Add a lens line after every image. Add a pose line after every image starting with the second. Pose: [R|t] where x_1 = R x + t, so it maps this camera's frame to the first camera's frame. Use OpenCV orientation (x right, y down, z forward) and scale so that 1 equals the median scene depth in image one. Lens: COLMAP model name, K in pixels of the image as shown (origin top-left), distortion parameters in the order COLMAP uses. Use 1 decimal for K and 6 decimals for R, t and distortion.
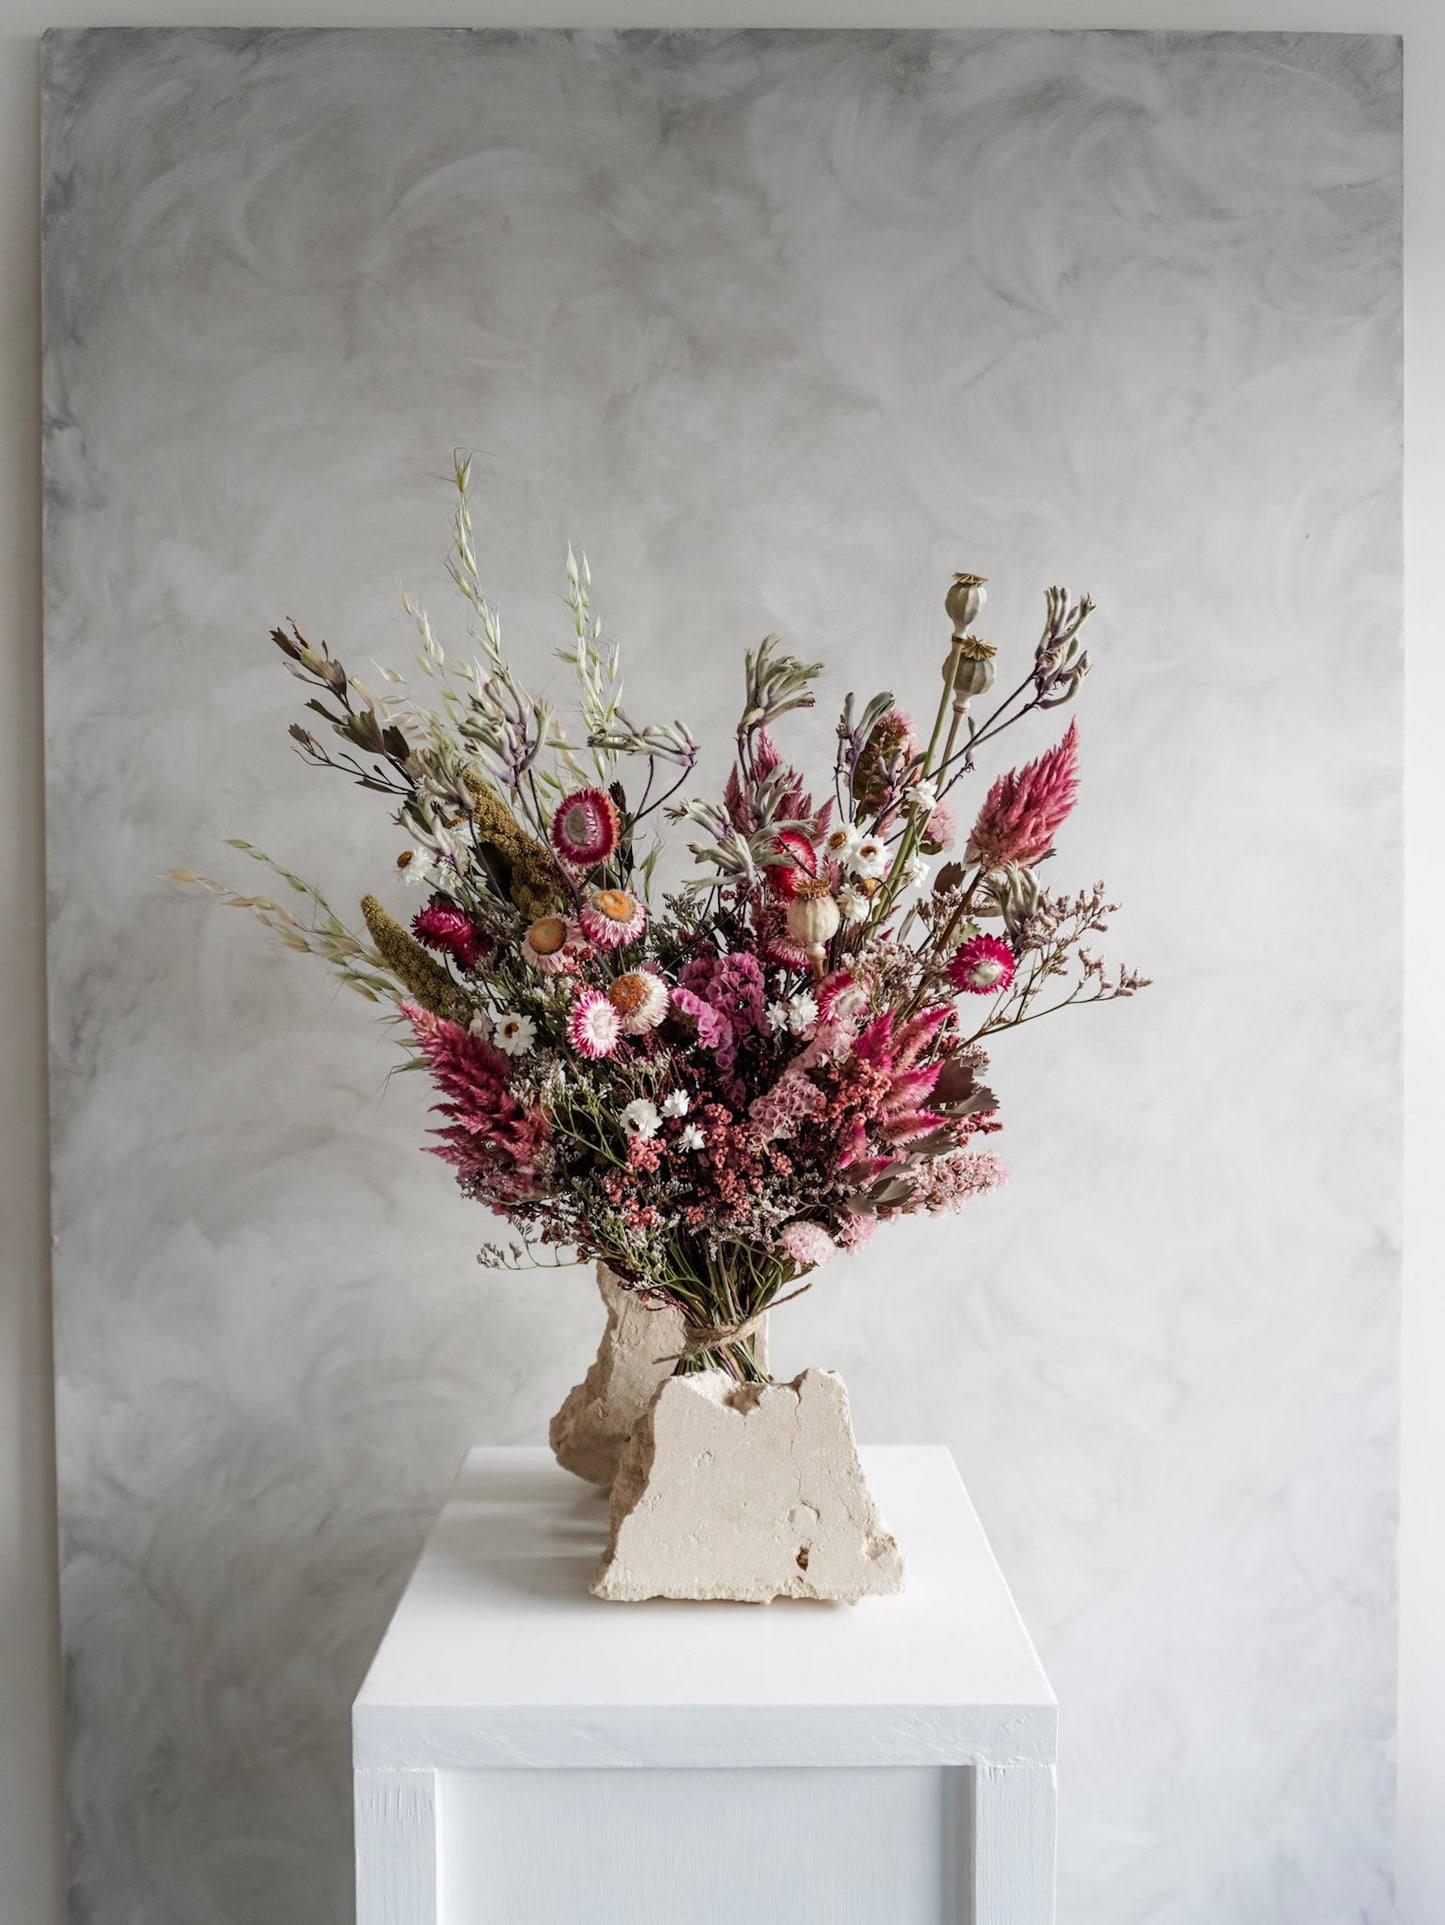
lens RADIAL K [[1757.8, 0, 650.3], [0, 1757.8, 928.0], [0, 0, 1]] dist [-0.037700, -0.017970]
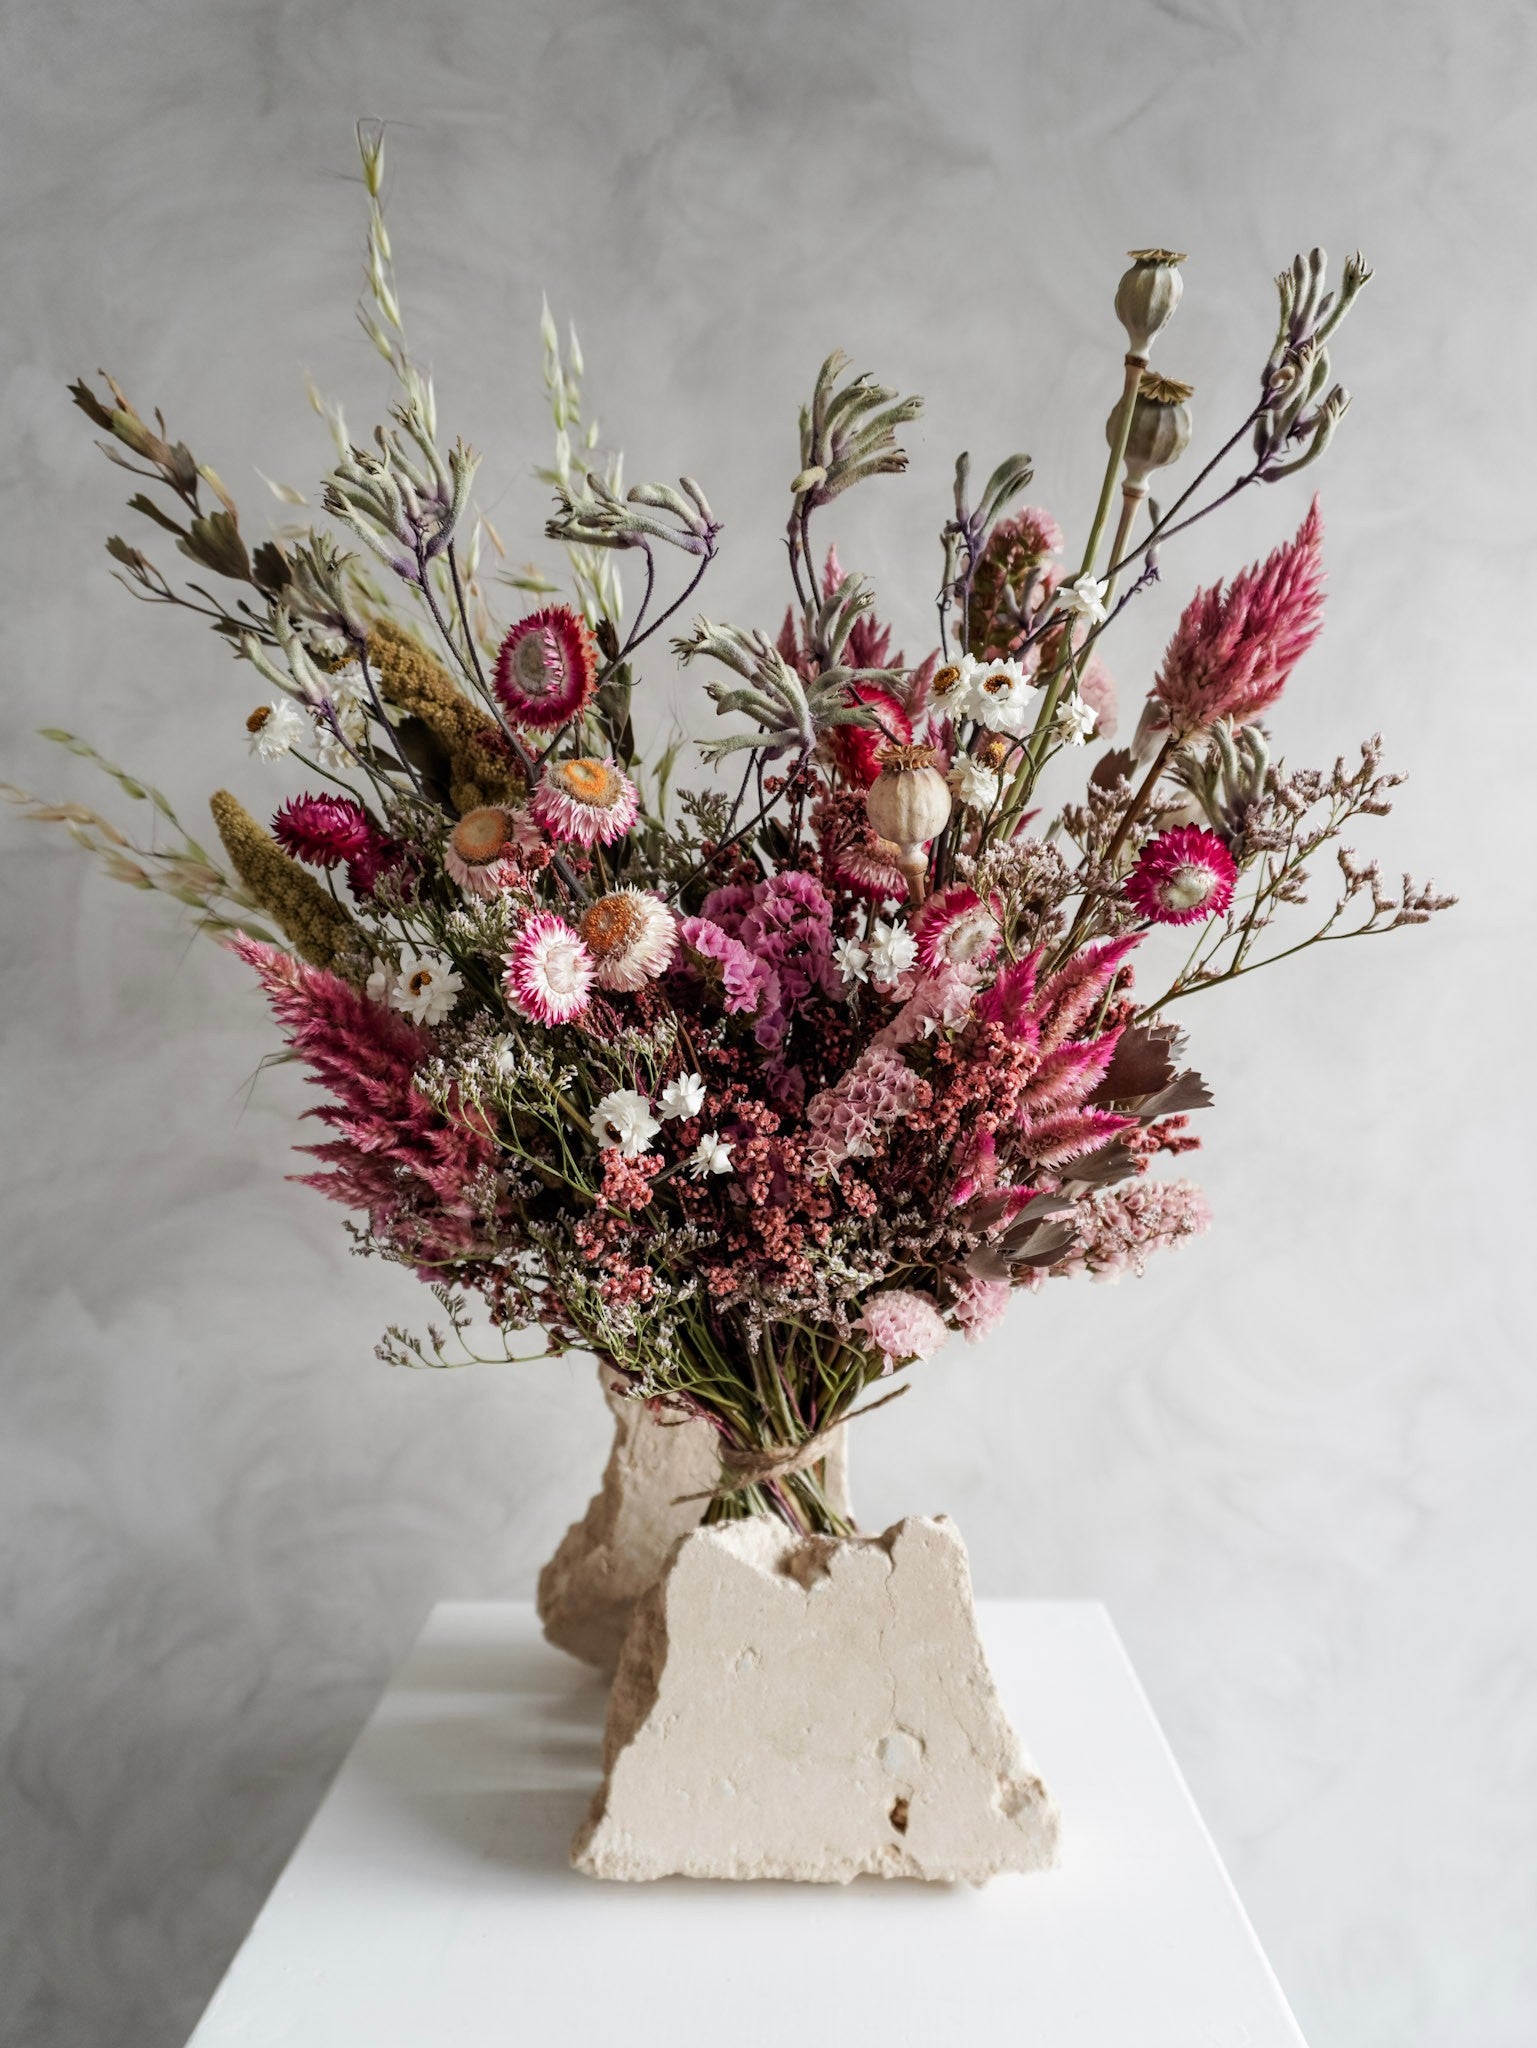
lens RADIAL K [[1592.5, 0, 726.4], [0, 1592.5, 1026.2], [0, 0, 1]] dist [-0.028725, 0.015790]
pose [[0.999774, -0.007920, -0.019728, 0.037578], [0.008047, 0.999947, 0.006370, 0.067180], [0.019677, -0.006528, 0.999785, 0.421116]]
